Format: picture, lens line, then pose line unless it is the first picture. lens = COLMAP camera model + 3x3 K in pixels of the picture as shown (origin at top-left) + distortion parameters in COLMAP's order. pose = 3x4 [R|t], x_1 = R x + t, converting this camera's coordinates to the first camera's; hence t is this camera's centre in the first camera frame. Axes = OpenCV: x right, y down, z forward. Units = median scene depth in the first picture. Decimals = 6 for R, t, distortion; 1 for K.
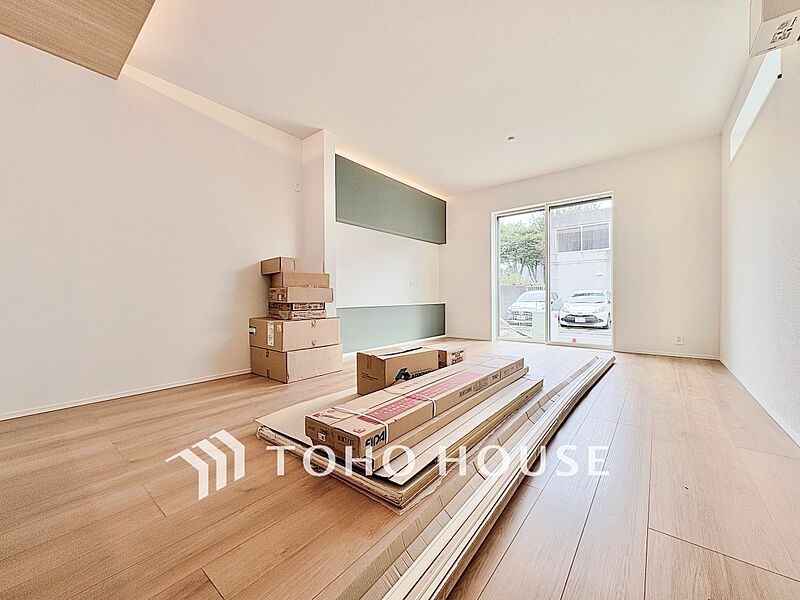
lens RADIAL K [[319.1, 0, 400.0], [0, 319.1, 300.0], [0, 0, 1]] dist [0.000947, -0.000186]
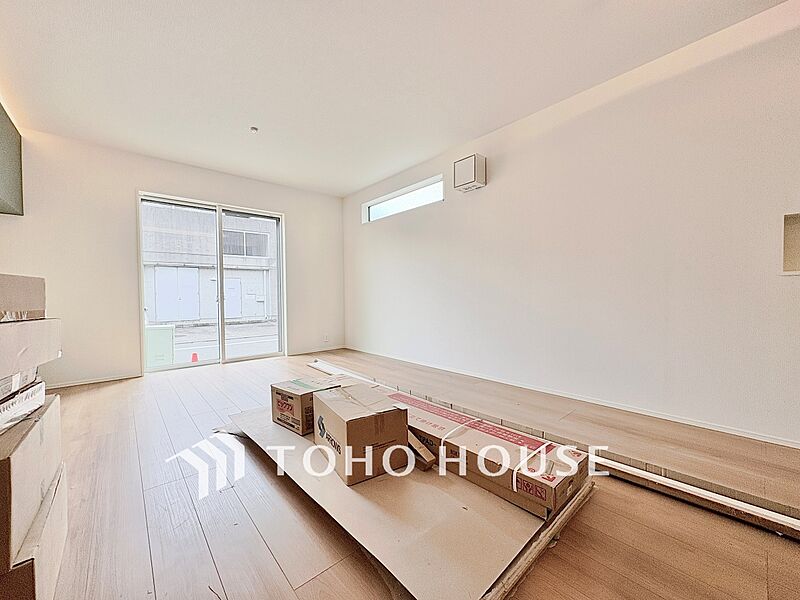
lens RADIAL K [[319.1, 0, 400.0], [0, 319.1, 300.0], [0, 0, 1]] dist [0.000947, -0.000186]
pose [[0.168600, -0.013223, 0.985596, -0.507380], [0.022969, 0.999691, 0.009483, -0.051880], [-0.985417, 0.021039, 0.168851, 0.552490]]
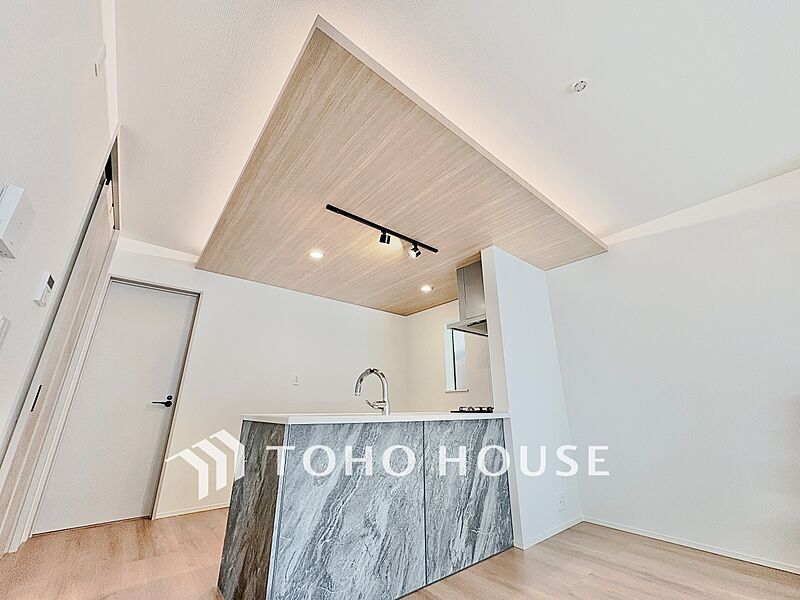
lens RADIAL K [[319.1, 0, 400.0], [0, 319.1, 300.0], [0, 0, 1]] dist [0.000947, -0.000186]
pose [[-0.201363, -0.308537, -0.929655, 0.324990], [-0.014001, 0.949905, -0.312225, -0.063267], [0.979417, -0.049855, -0.195596, 0.317190]]
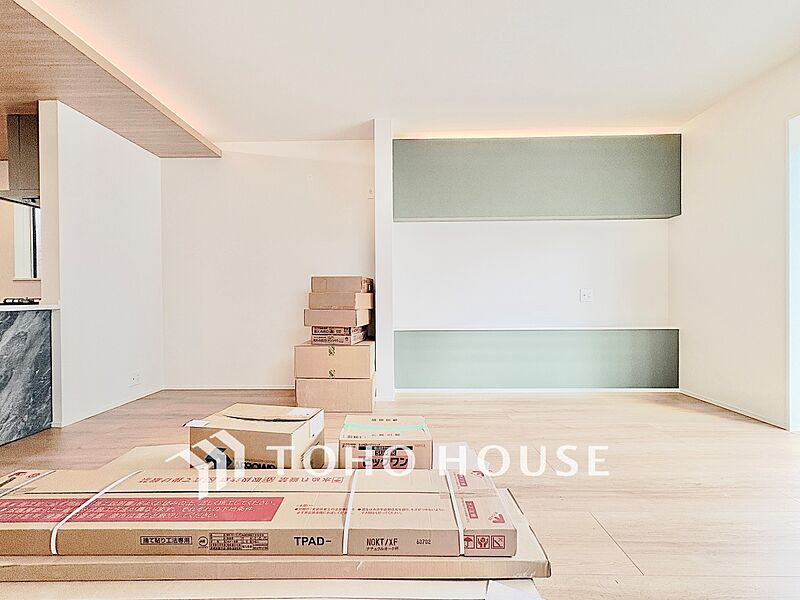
lens RADIAL K [[319.1, 0, 400.0], [0, 319.1, 300.0], [0, 0, 1]] dist [0.000947, -0.000186]
pose [[0.613783, 0.006466, -0.789448, 0.505351], [-0.007218, 0.999971, 0.002578, -0.065218], [0.789441, 0.004116, 0.613812, 0.582858]]
